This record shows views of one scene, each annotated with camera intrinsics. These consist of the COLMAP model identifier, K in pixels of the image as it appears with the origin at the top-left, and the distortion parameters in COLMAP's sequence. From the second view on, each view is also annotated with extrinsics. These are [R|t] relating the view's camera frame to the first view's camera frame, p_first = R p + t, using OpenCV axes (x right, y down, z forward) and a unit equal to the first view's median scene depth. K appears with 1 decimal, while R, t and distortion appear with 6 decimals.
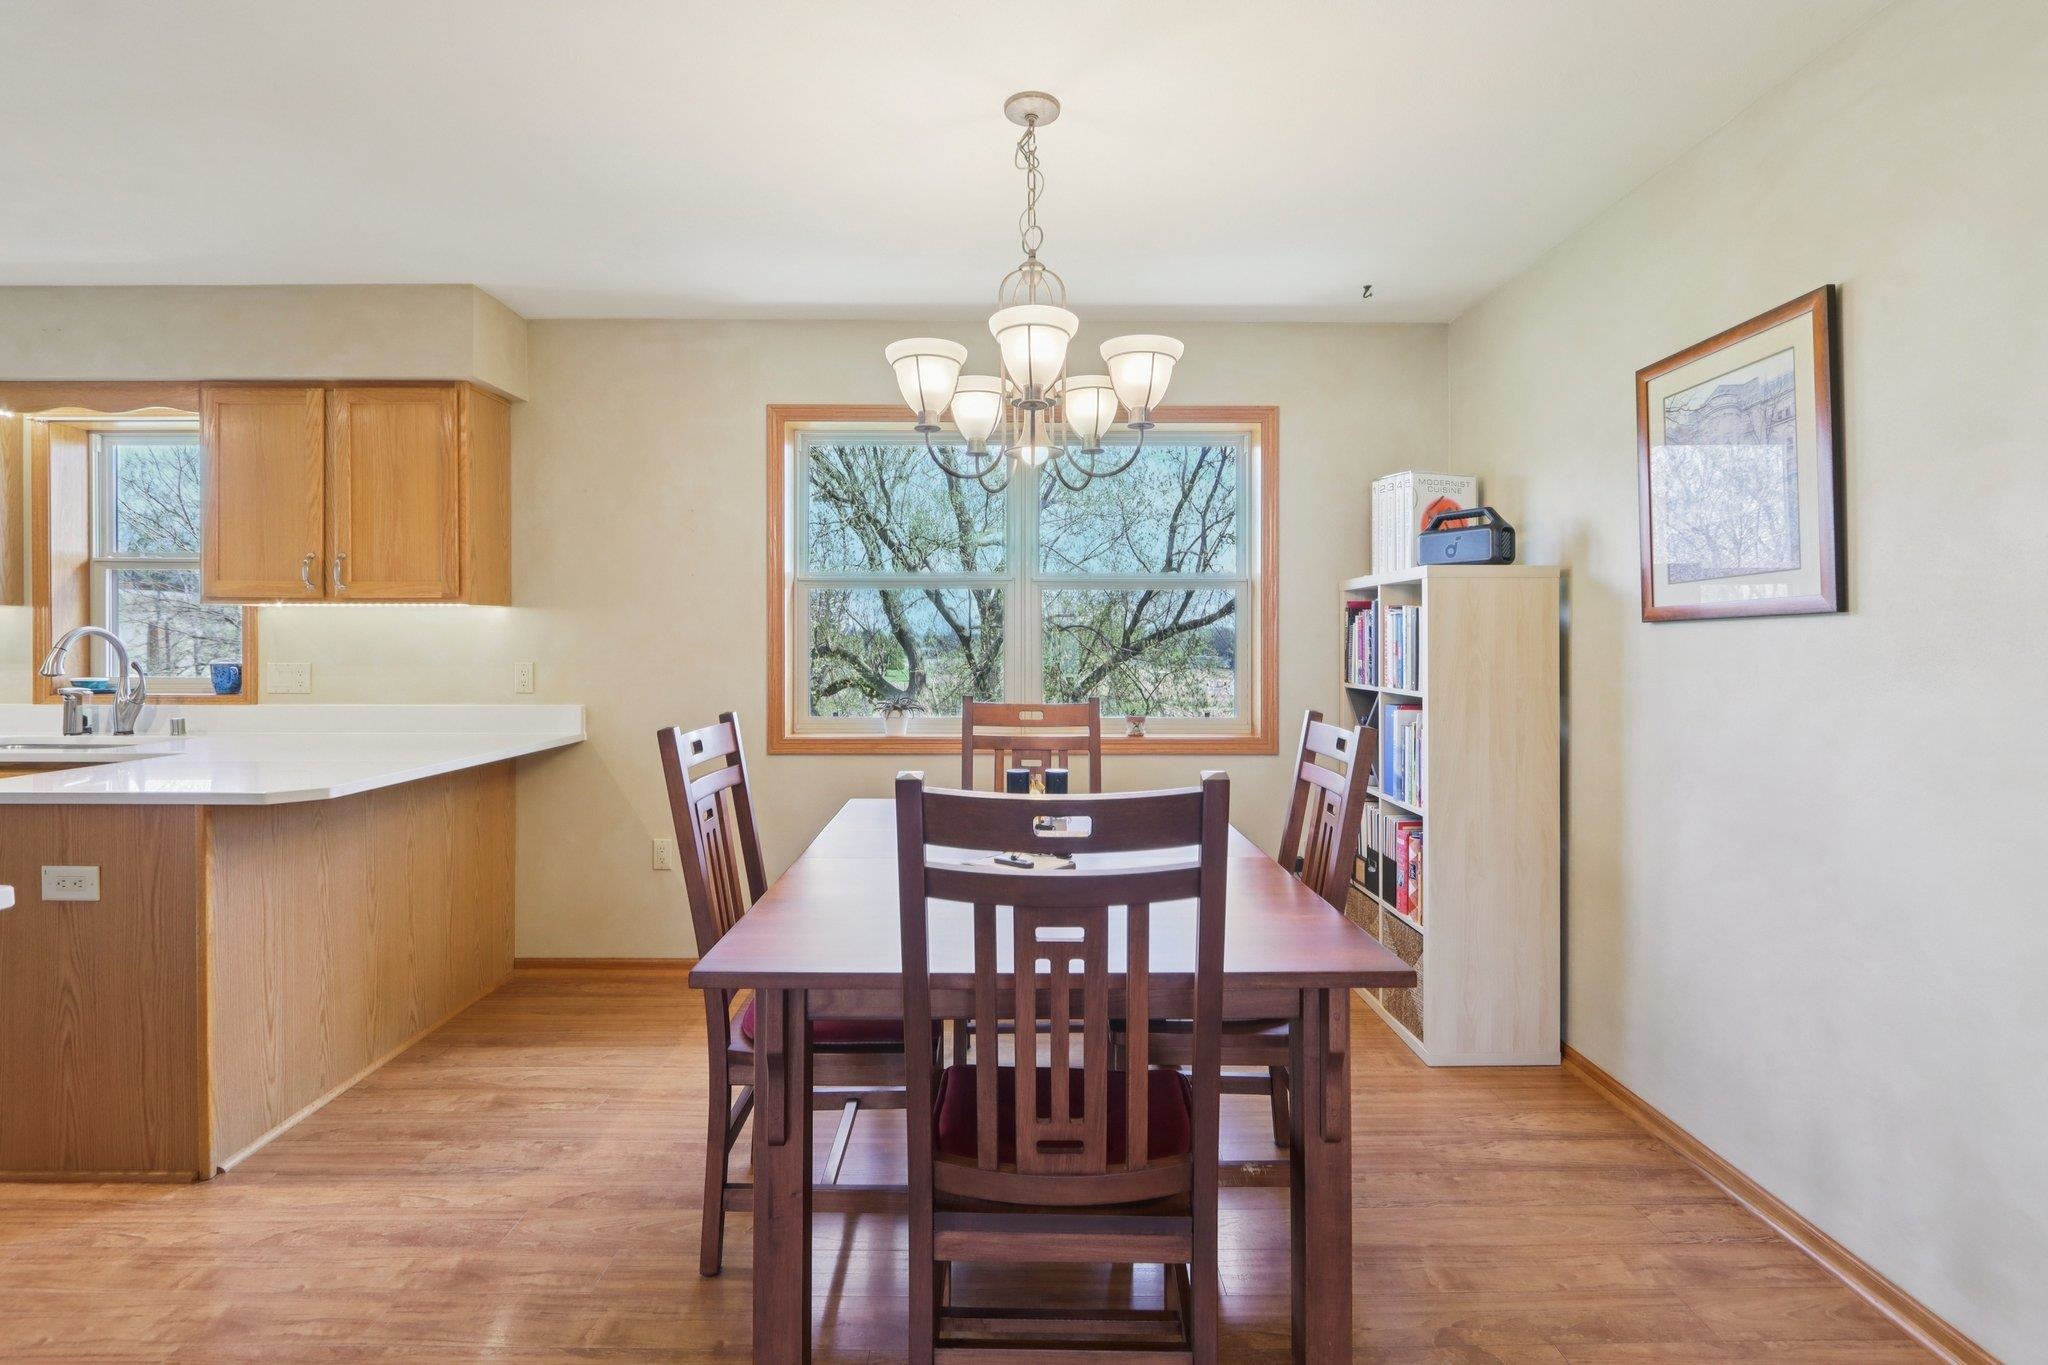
lens RADIAL K [[956.3, 0, 1027.7], [0, 956.3, 643.4], [0, 0, 1]] dist [-0.011730, 0.000872]
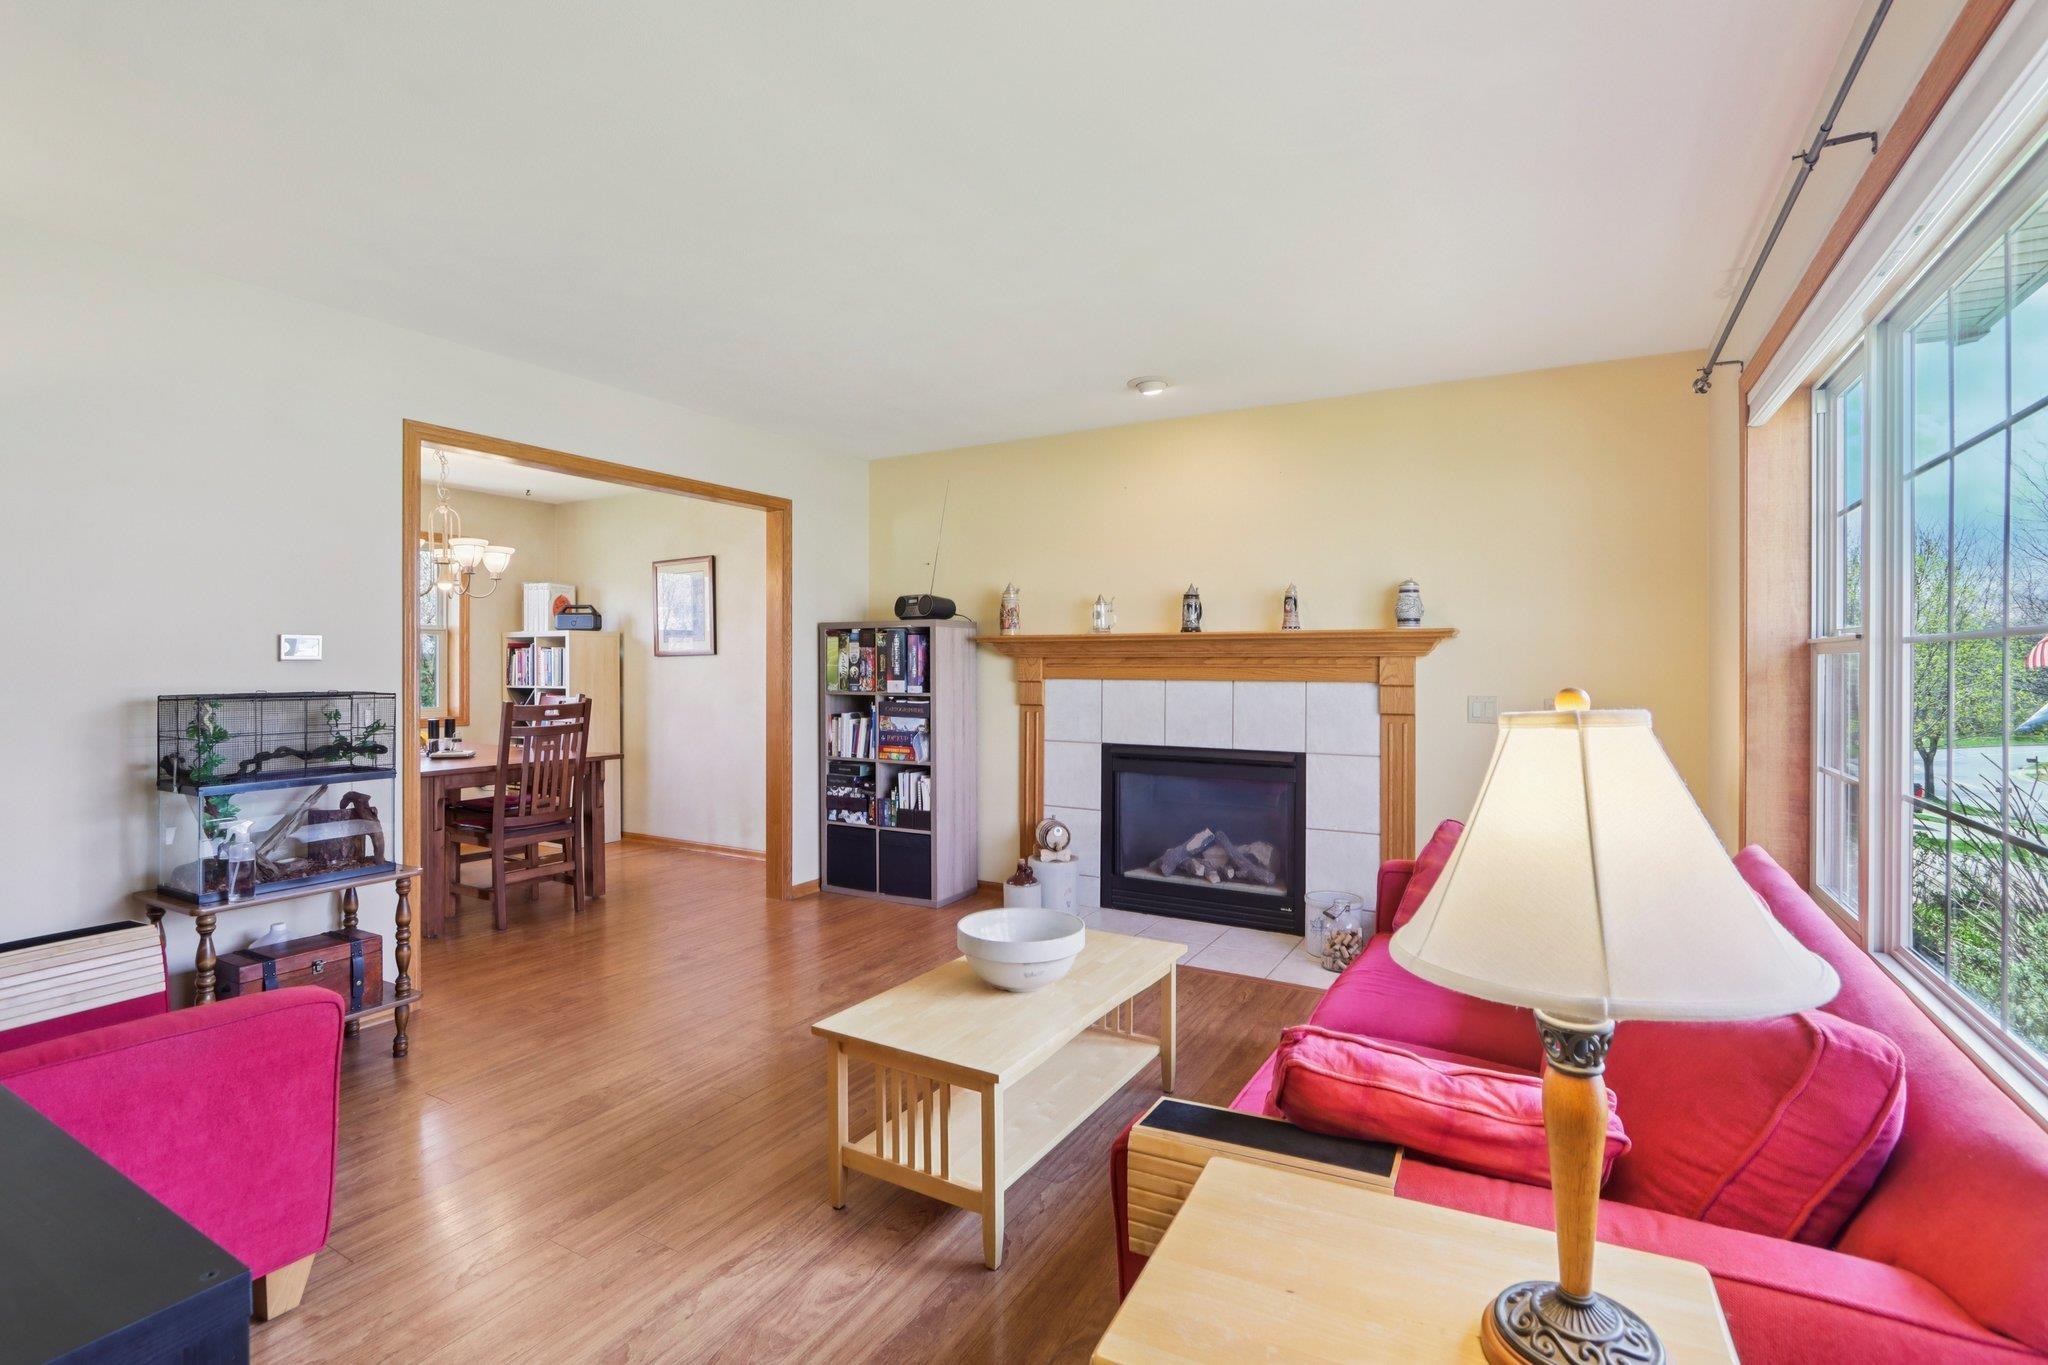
lens RADIAL K [[926.7, 0, 1018.8], [0, 926.7, 653.9], [0, 0, 1]] dist [0.000004, 0.000044]
pose [[0.512322, 0.009751, 0.858738, -0.834281], [0.002378, 0.999916, -0.012773, 0.004409], [-0.858790, 0.008586, 0.512256, -0.947968]]
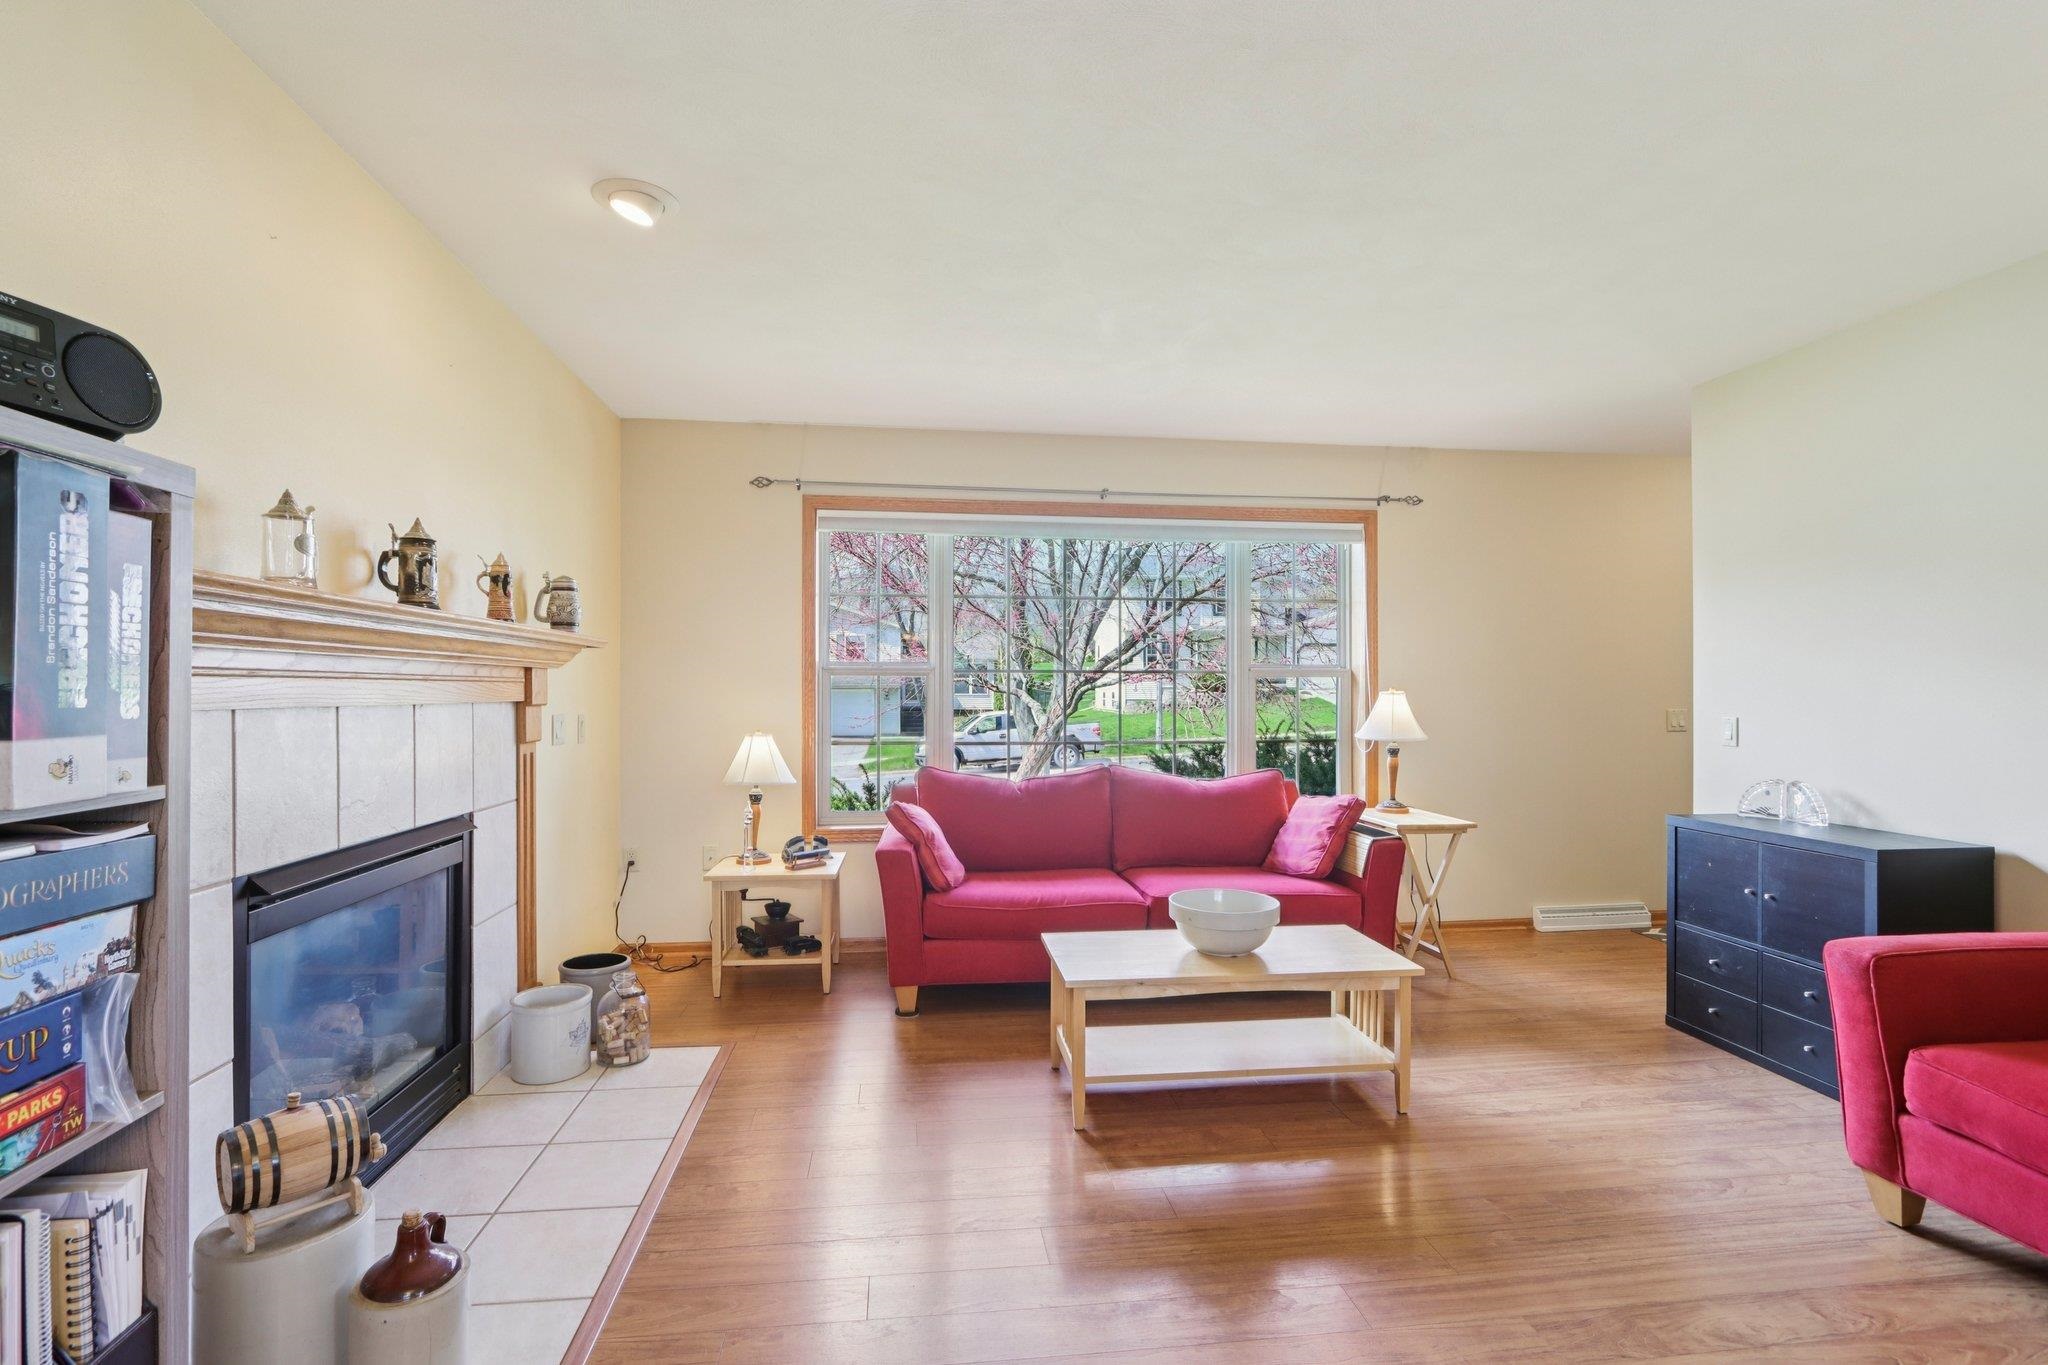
lens RADIAL K [[948.5, 0, 1019.9], [0, 948.5, 676.5], [0, 0, 1]] dist [-0.013932, 0.000318]
pose [[-0.994513, -0.003737, -0.104546, 0.103107], [-0.003121, 0.999977, -0.006059, 0.010116], [0.104566, -0.005699, -0.994502, 0.311199]]
